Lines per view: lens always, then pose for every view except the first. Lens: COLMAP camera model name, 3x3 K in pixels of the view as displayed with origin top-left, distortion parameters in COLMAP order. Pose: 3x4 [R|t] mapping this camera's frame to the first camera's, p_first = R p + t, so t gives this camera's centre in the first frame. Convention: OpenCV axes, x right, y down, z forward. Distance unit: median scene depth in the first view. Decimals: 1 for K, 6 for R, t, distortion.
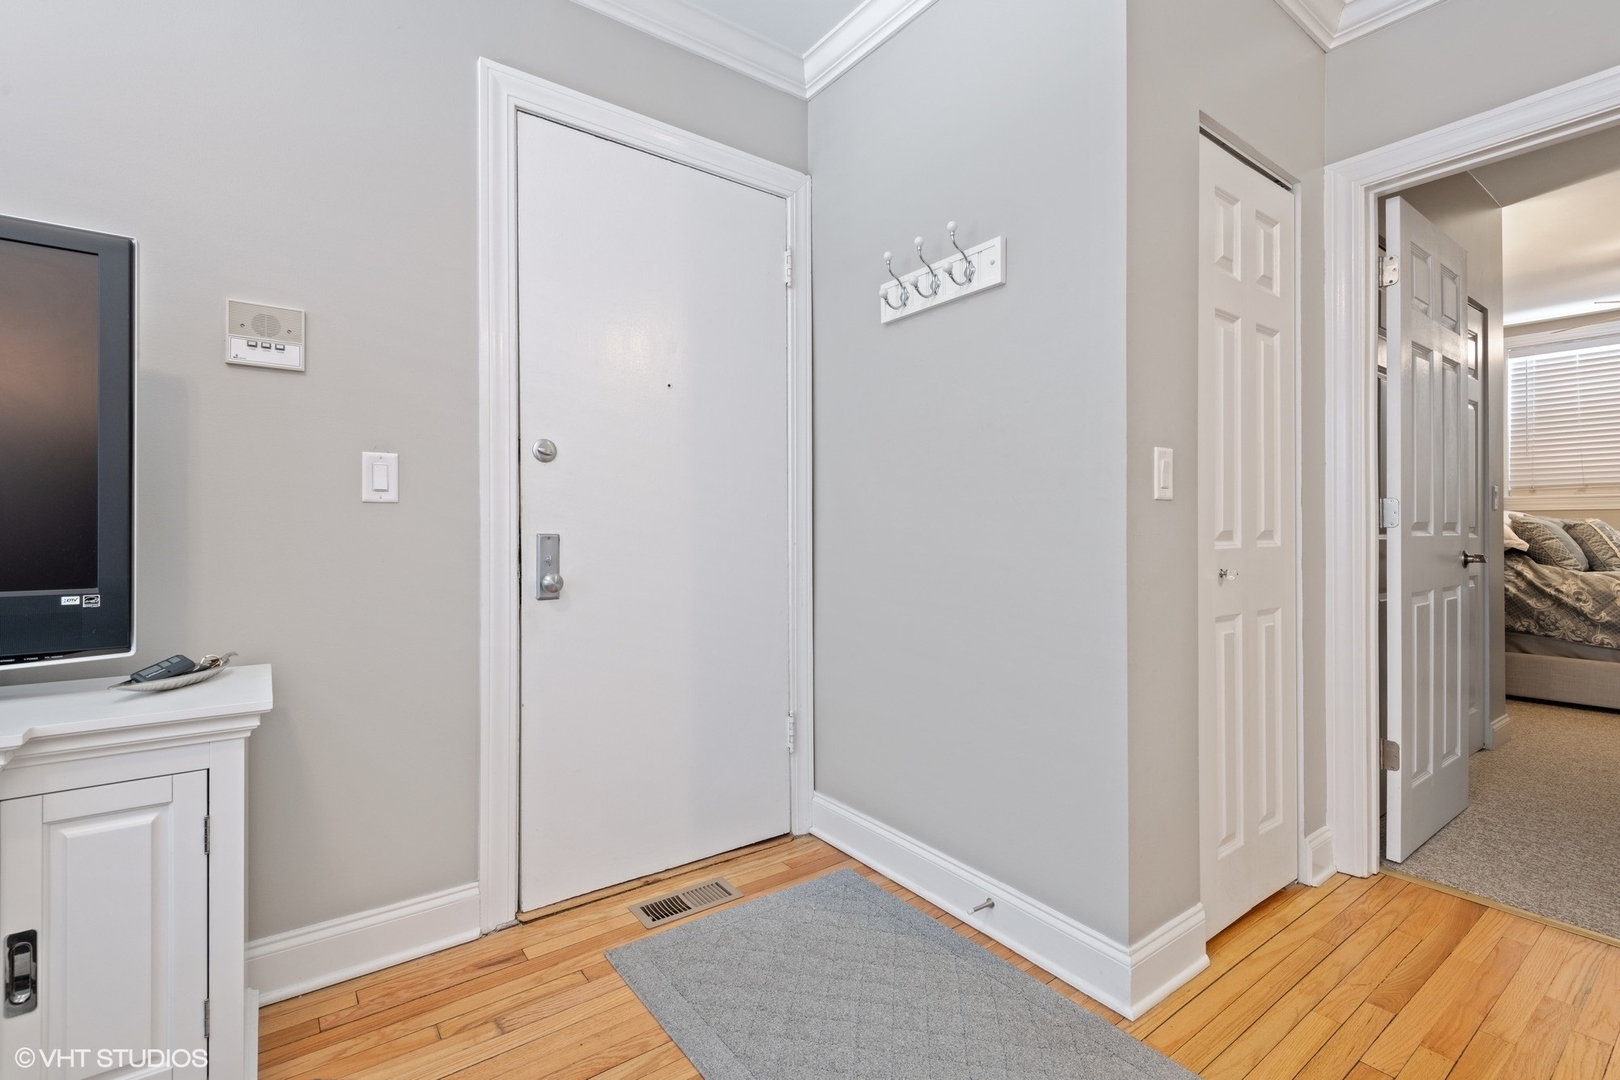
lens RADIAL K [[739.4, 0, 806.2], [0, 739.4, 532.0], [0, 0, 1]] dist [-0.000215, -0.004774]
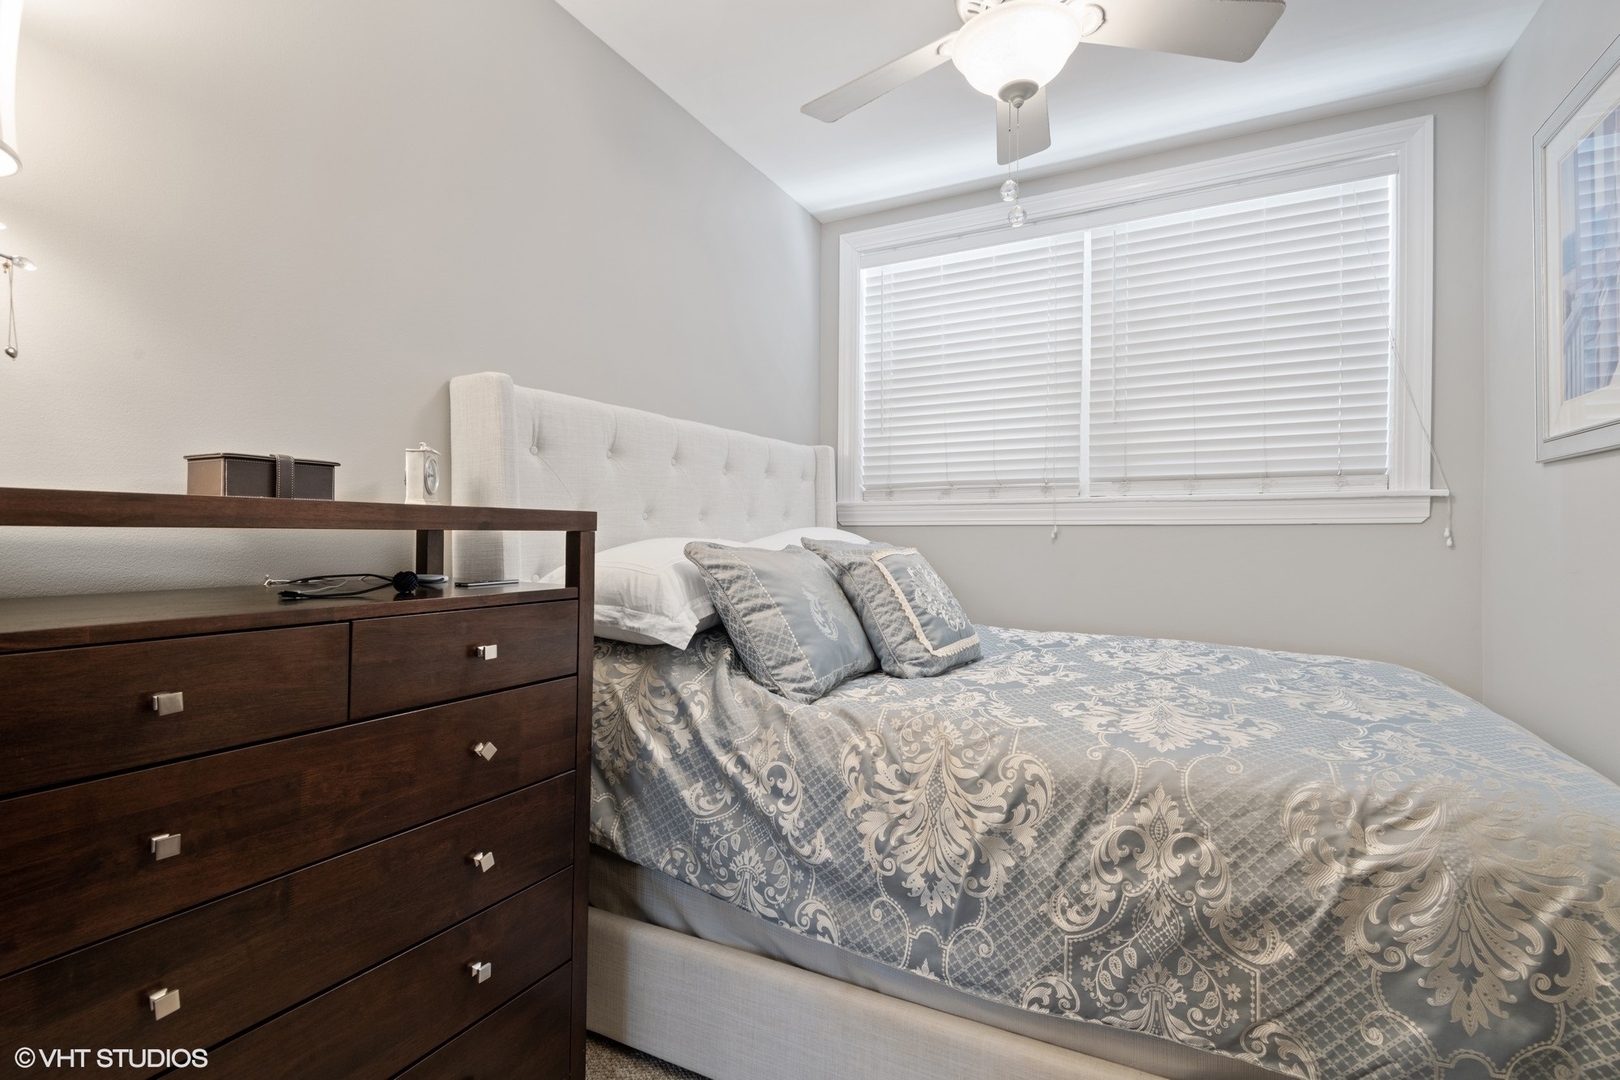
lens RADIAL K [[739.4, 0, 814.1], [0, 739.4, 534.5], [0, 0, 1]] dist [-0.000215, -0.004774]
pose [[0.893187, -0.005402, 0.449653, 0.892319], [0.006132, 0.999981, -0.000166, -0.030224], [-0.449644, 0.002906, 0.893203, 0.663988]]
